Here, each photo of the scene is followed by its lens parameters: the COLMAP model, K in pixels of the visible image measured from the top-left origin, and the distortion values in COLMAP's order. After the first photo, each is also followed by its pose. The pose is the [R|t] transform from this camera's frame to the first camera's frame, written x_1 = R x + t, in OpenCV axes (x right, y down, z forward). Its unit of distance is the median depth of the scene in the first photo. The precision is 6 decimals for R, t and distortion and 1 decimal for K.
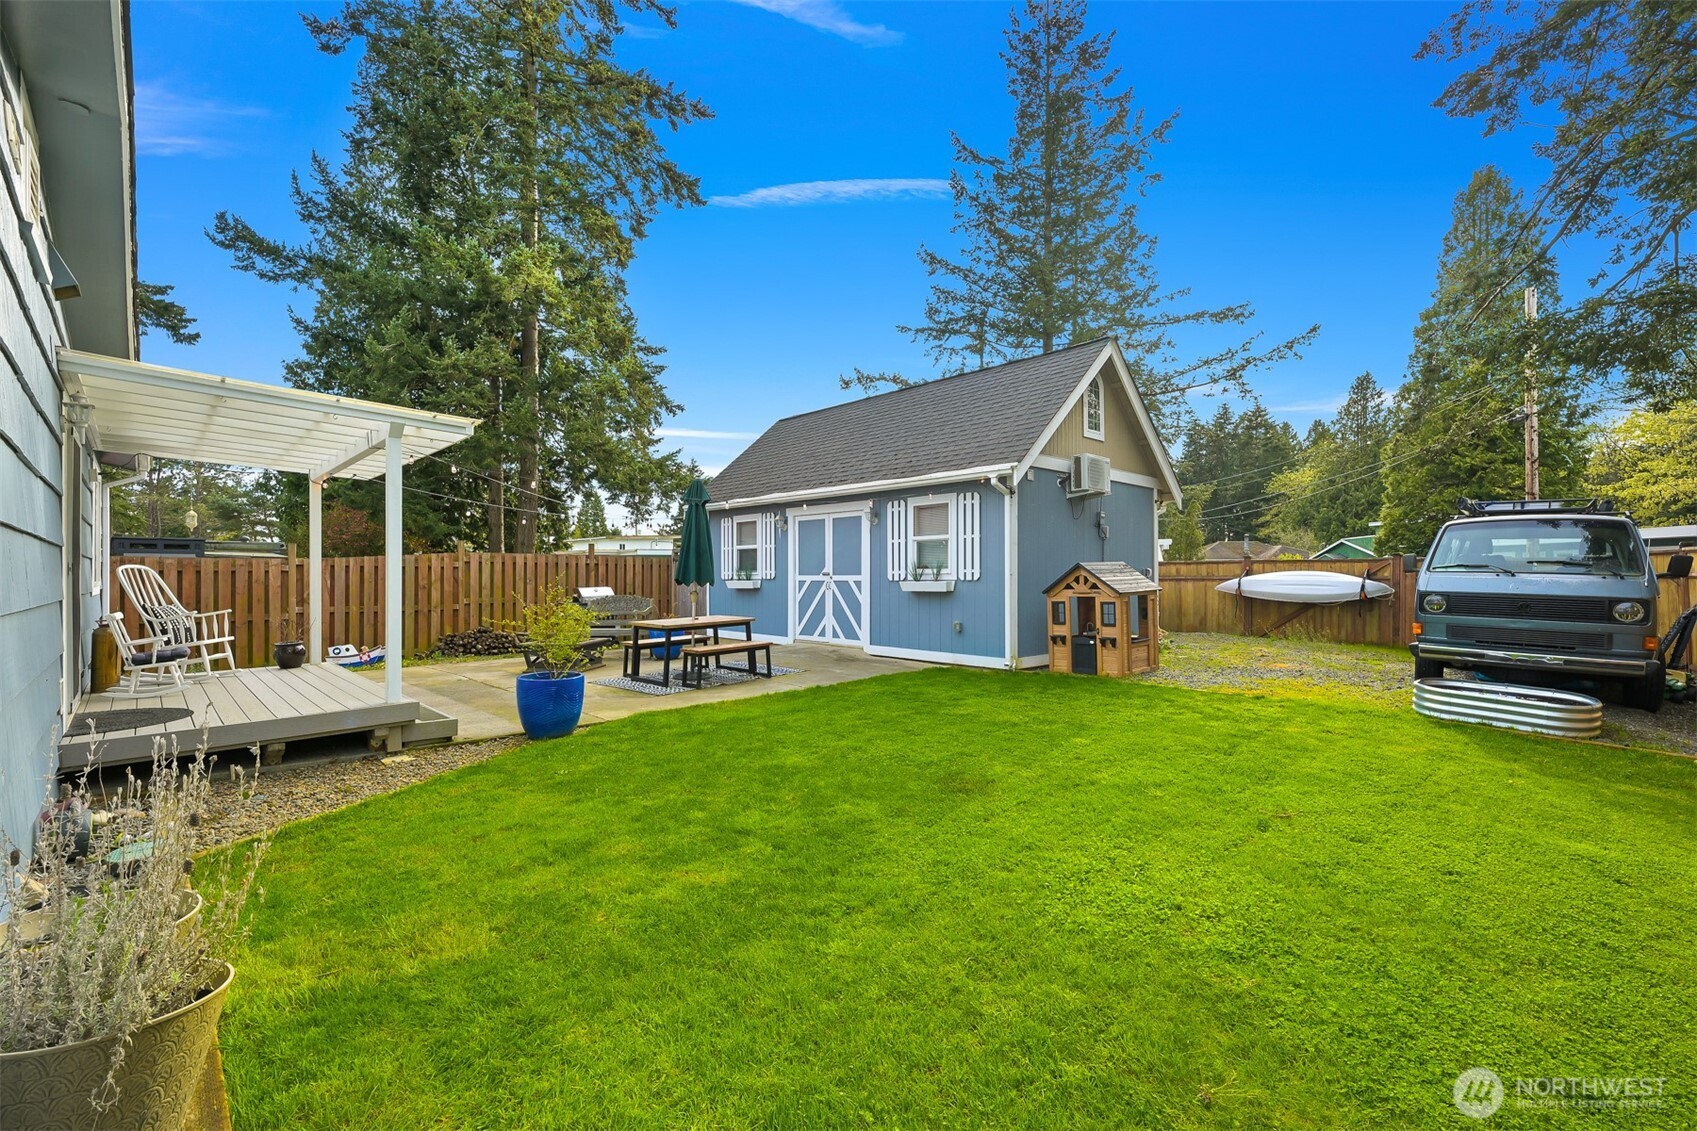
lens RADIAL K [[759.2, 0, 776.2], [0, 759.2, 572.4], [0, 0, 1]] dist [-0.000104, -0.000231]
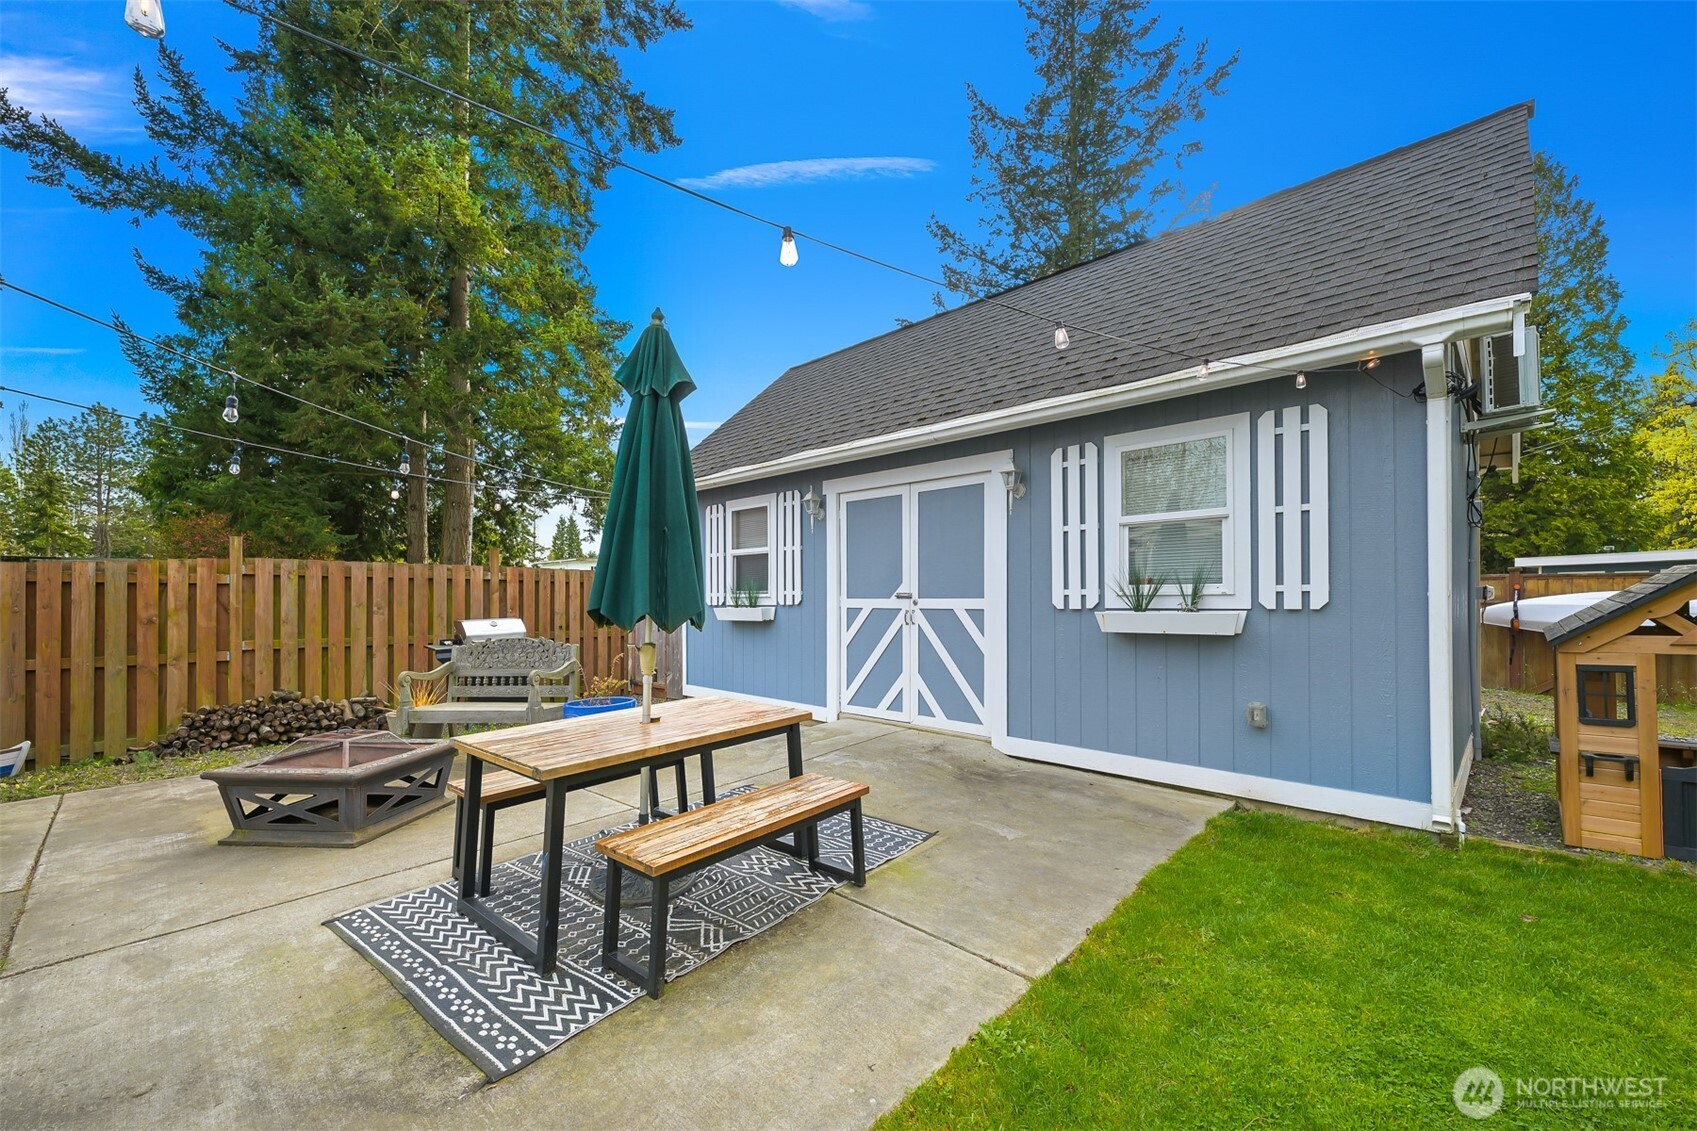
lens RADIAL K [[692.4, 0, 791.2], [0, 692.4, 593.2], [0, 0, 1]] dist [-0.003683, 0.001515]
pose [[0.997867, -0.000905, 0.065279, -0.043247], [0.001086, 0.999996, -0.002731, 0.001358], [-0.065276, 0.002796, 0.997863, 0.468714]]
